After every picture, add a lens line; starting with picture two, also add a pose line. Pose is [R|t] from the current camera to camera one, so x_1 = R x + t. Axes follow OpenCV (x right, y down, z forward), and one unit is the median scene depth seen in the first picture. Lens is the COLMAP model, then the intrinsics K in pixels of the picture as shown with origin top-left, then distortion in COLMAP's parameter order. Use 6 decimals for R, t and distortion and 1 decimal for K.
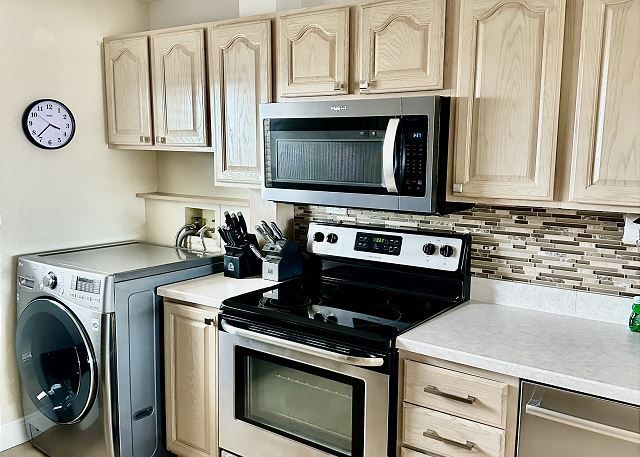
lens RADIAL K [[598.9, 0, 319.4], [0, 598.9, 228.7], [0, 0, 1]] dist [0.007065, 0.000000]
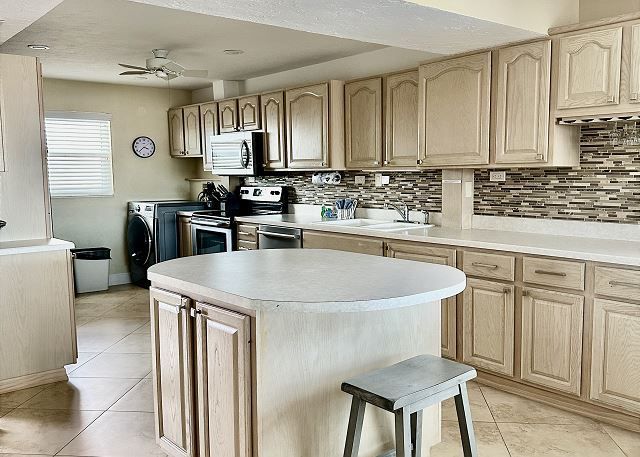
lens RADIAL K [[598.9, 0, 320.9], [0, 598.9, 230.1], [0, 0, 1]] dist [0.007065, 0.000000]
pose [[0.968551, 0.009923, -0.248619, 0.846611], [-0.020063, 0.999066, -0.038282, 0.237325], [0.248006, 0.042066, 0.967845, -1.139006]]
